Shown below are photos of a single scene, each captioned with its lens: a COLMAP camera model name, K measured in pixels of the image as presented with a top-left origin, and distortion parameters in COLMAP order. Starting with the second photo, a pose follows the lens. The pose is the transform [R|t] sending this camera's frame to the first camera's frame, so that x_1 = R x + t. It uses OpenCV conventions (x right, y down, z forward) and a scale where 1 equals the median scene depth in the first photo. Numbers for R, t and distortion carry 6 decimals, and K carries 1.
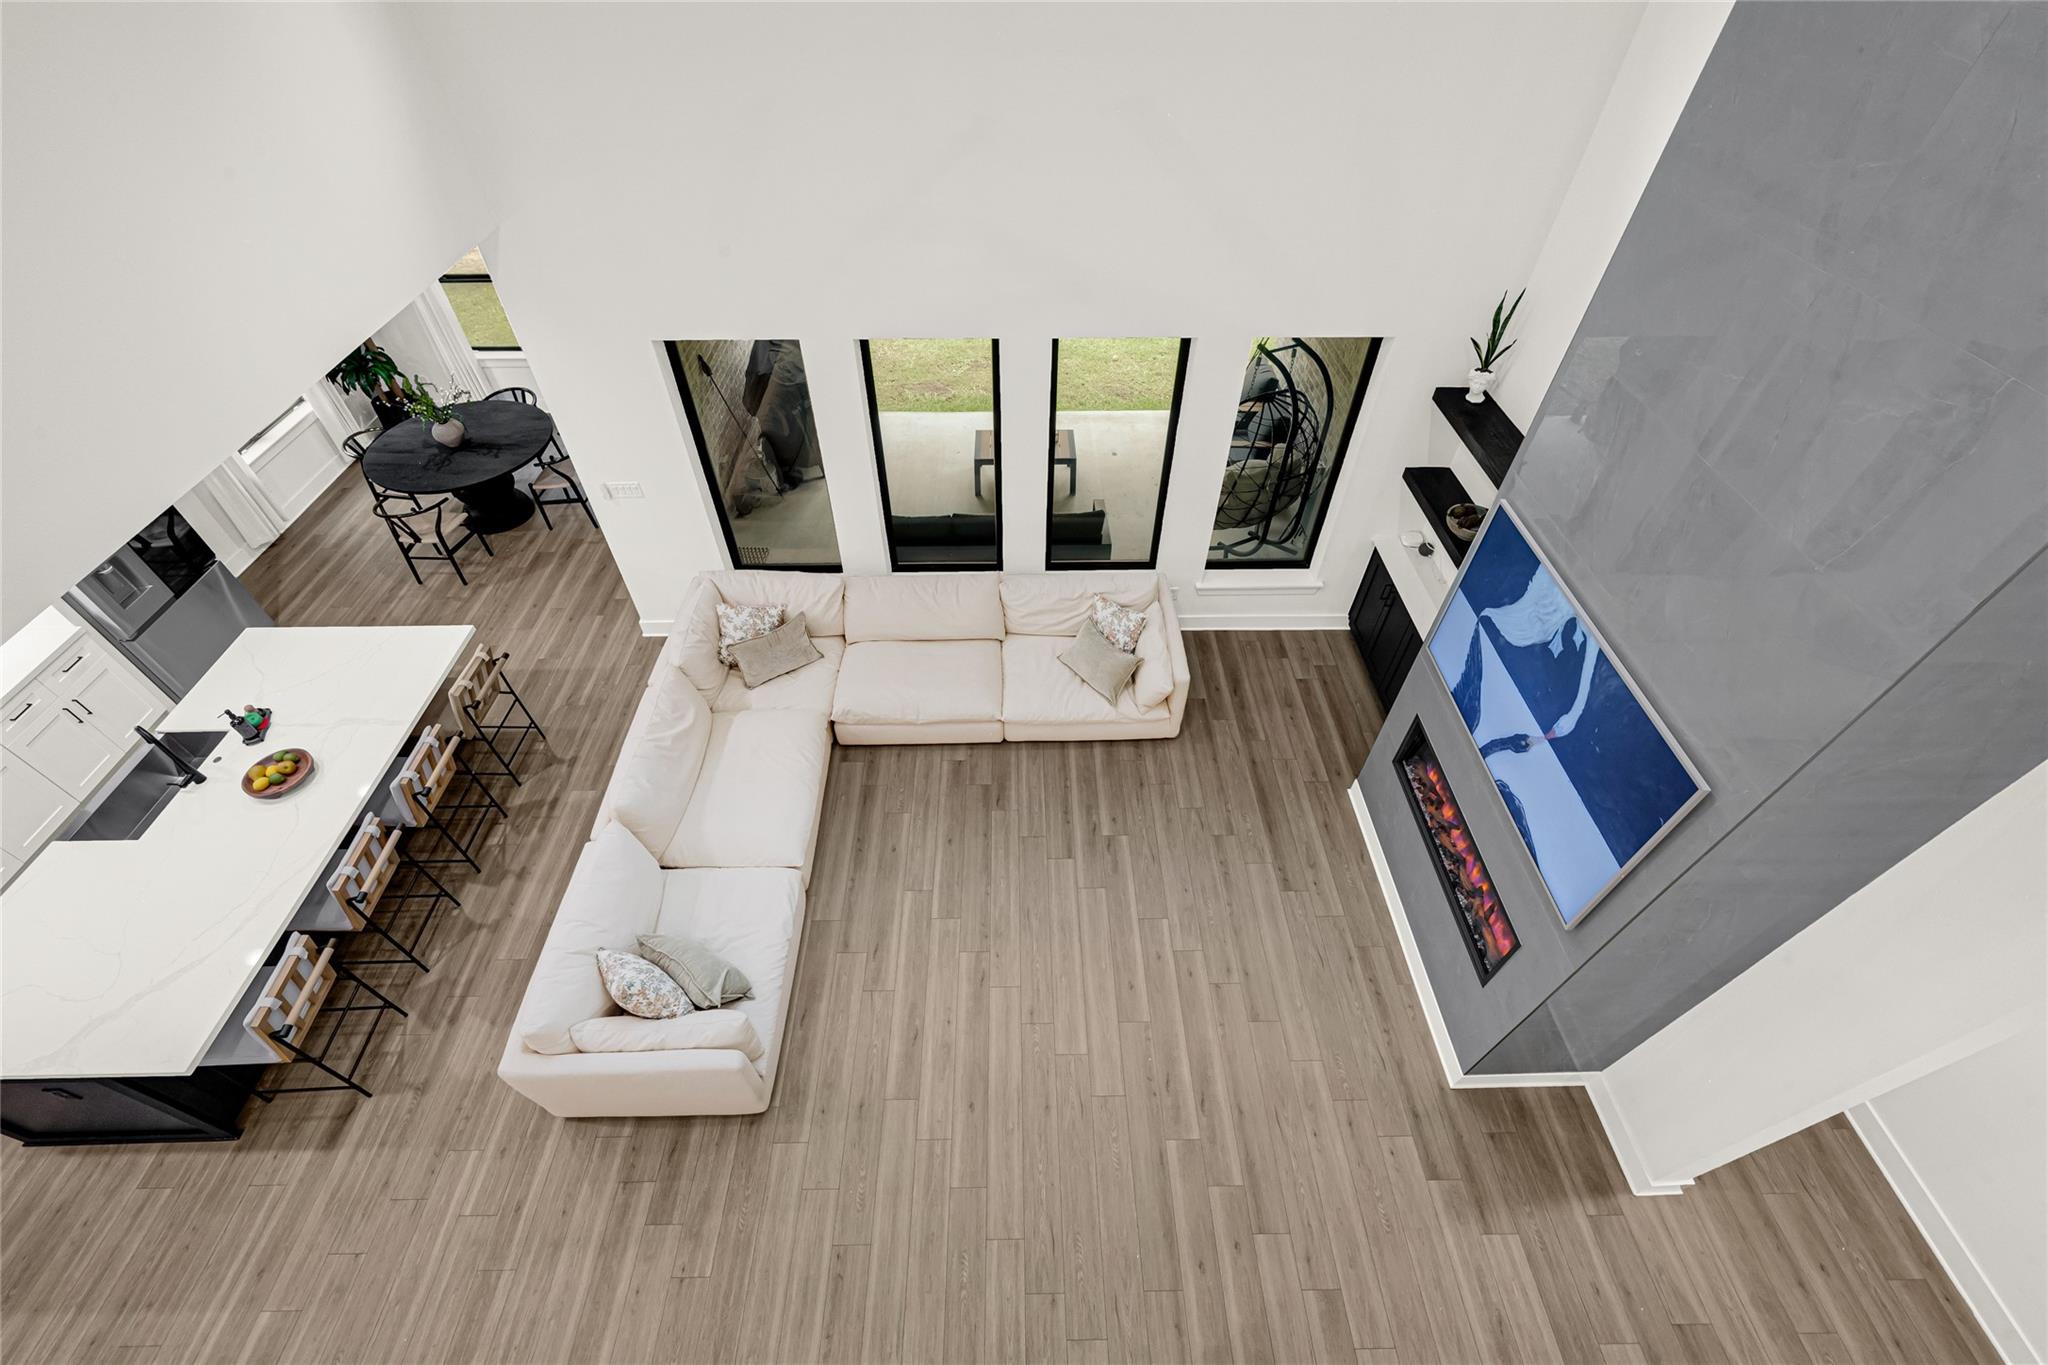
lens RADIAL K [[836.0, 0, 1021.0], [0, 836.0, 686.1], [0, 0, 1]] dist [0.000885, -0.000050]
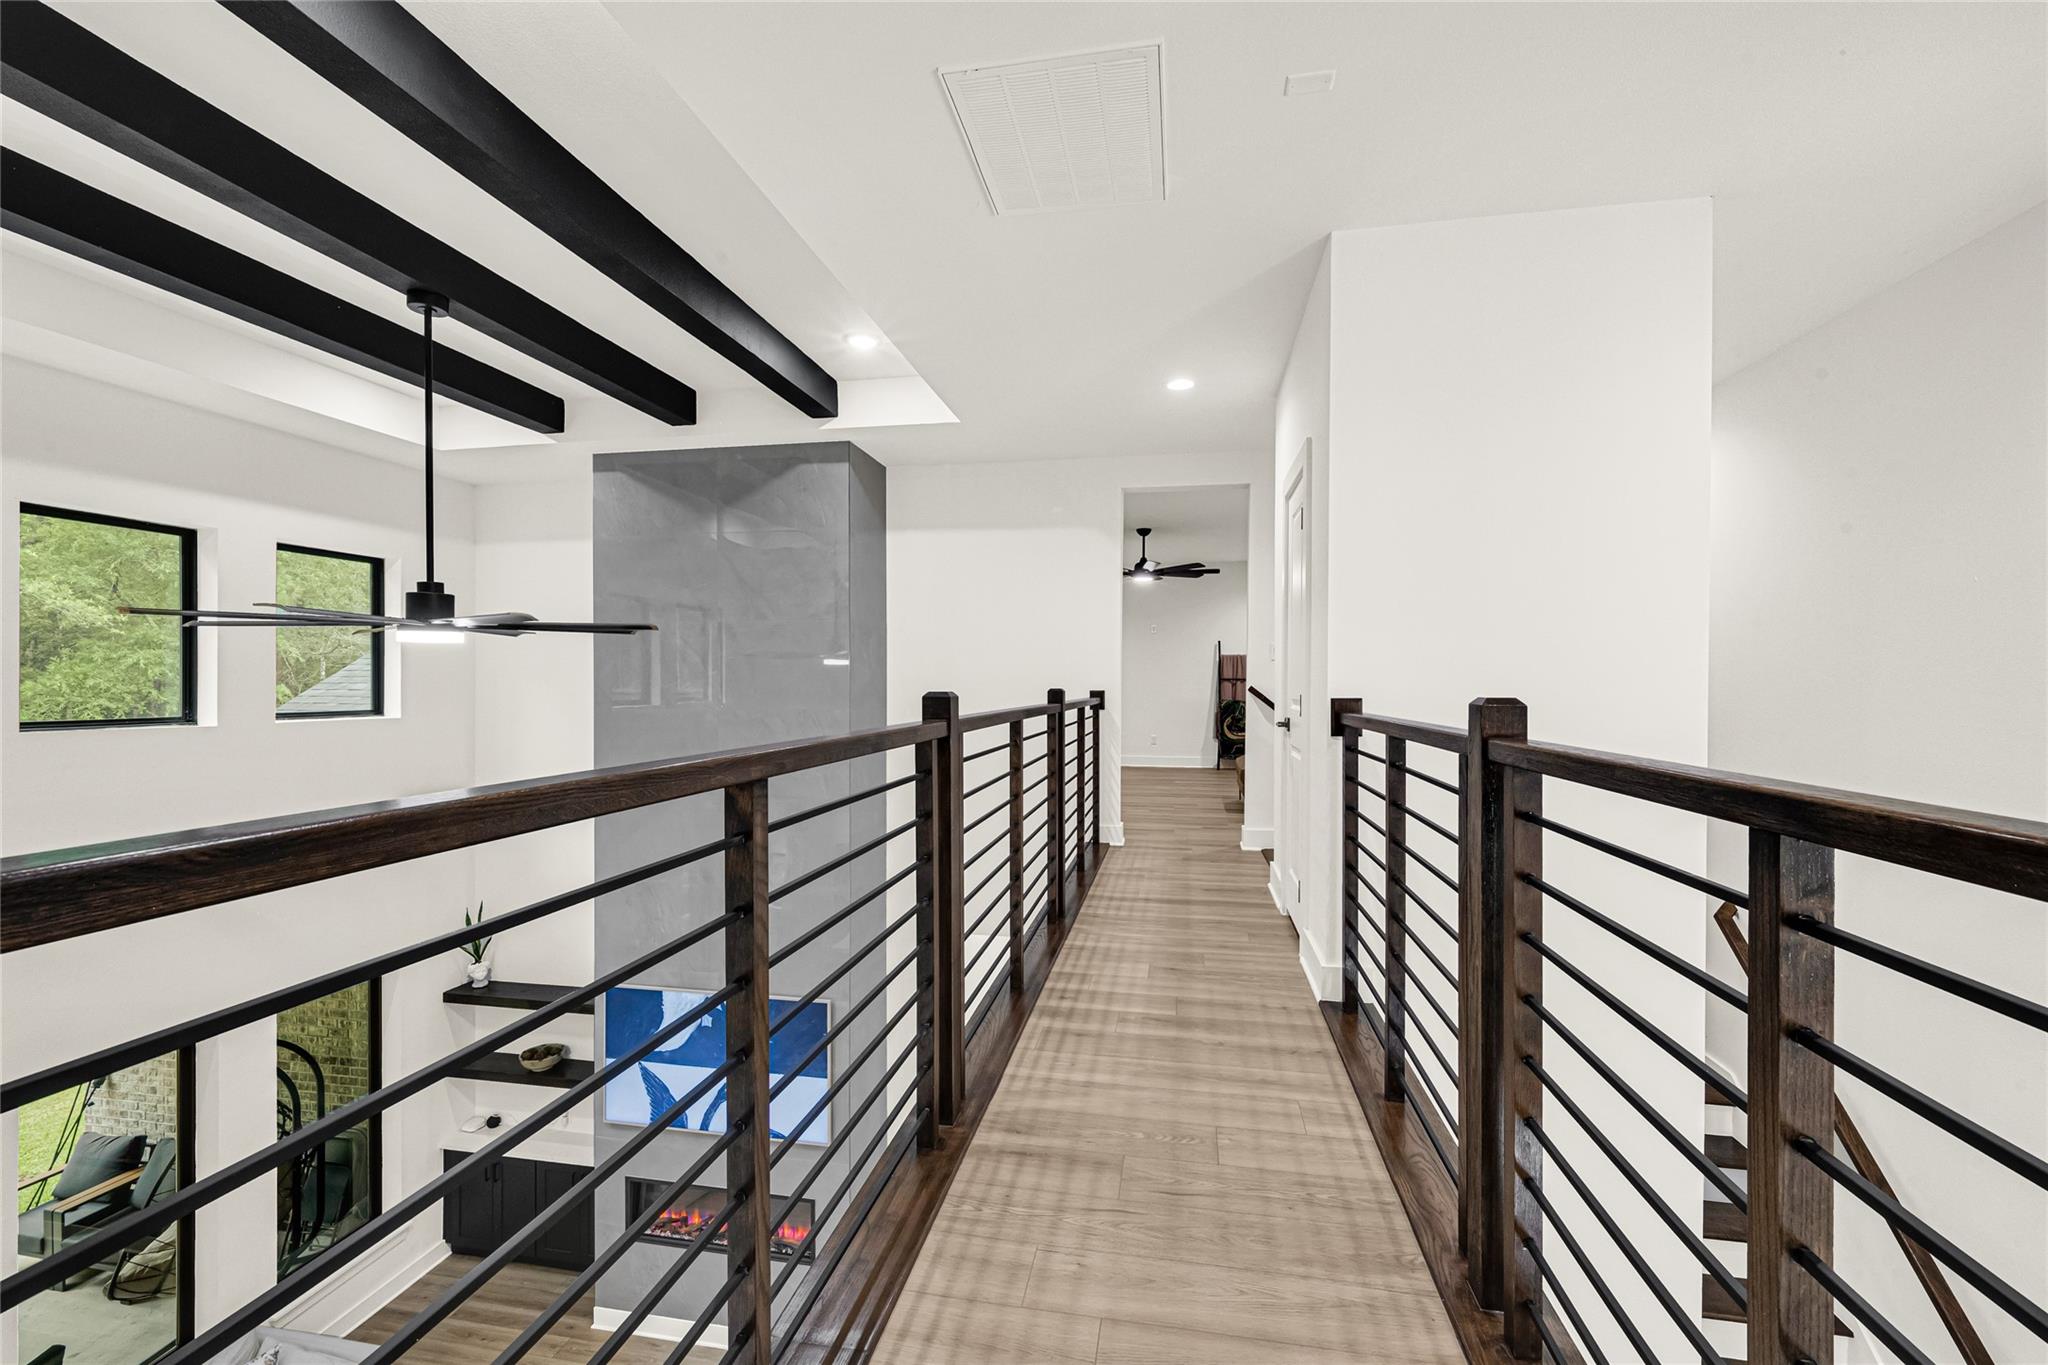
lens RADIAL K [[836.0, 0, 1017.9], [0, 836.0, 685.0], [0, 0, 1]] dist [0.000885, -0.000050]
pose [[0.198483, -0.007238, 0.980078, -0.649512], [0.712612, 0.687602, -0.139239, 0.125965], [-0.672895, 0.726052, 0.141635, -0.087229]]
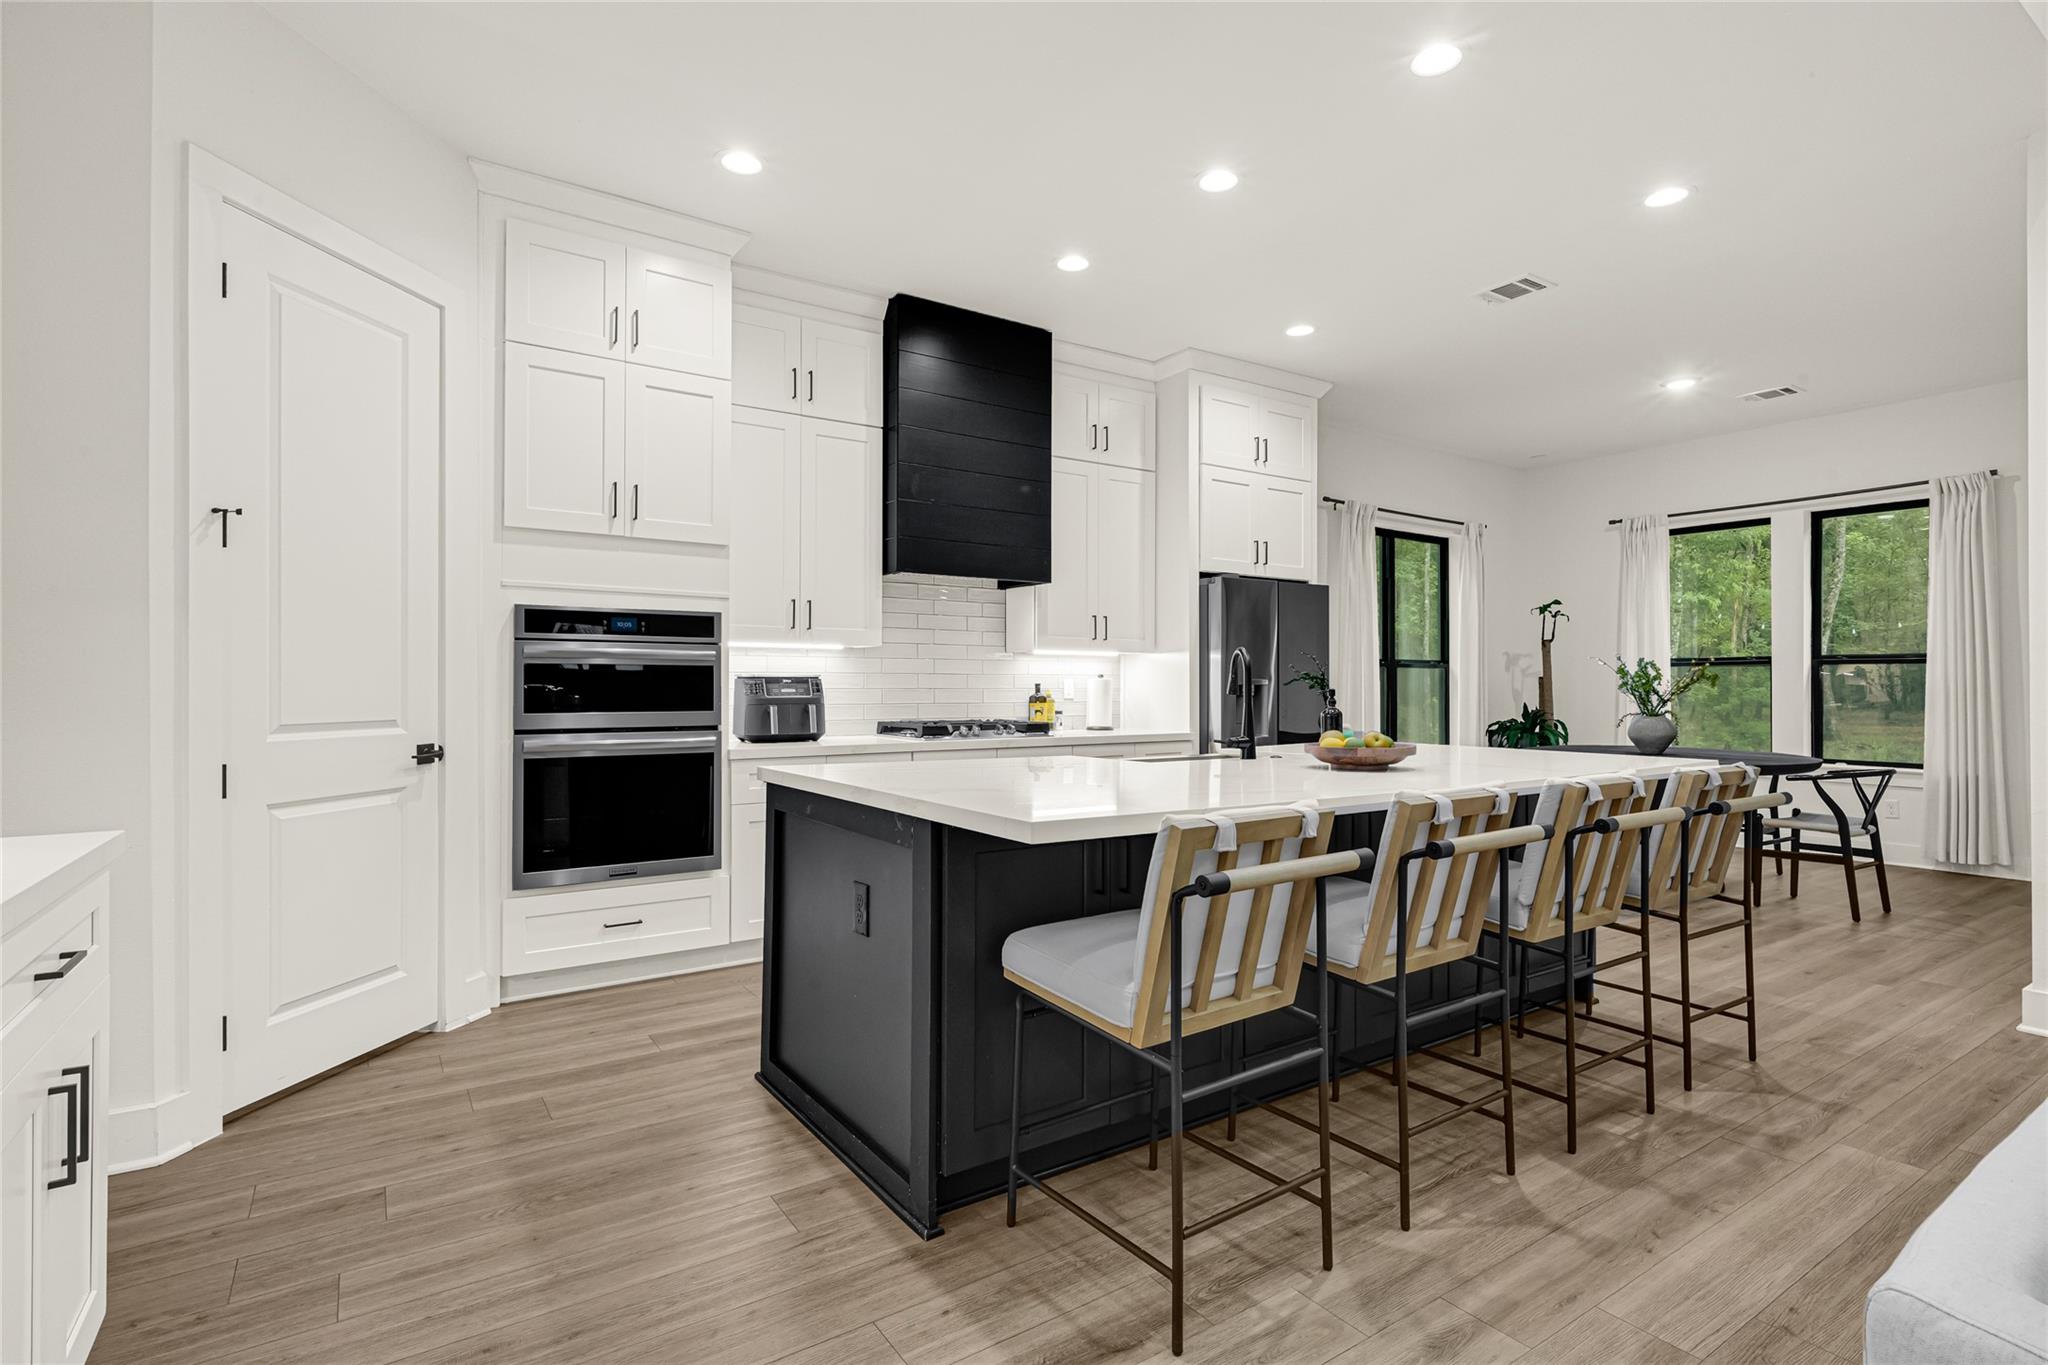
lens RADIAL K [[989.3, 0, 1023.9], [0, 989.3, 678.1], [0, 0, 1]] dist [-0.001164, -0.000546]
pose [[0.543254, -0.007654, -0.839534, -0.466241], [-0.608235, 0.685699, -0.399834, 0.490551], [0.578728, 0.727845, 0.367853, 0.608794]]
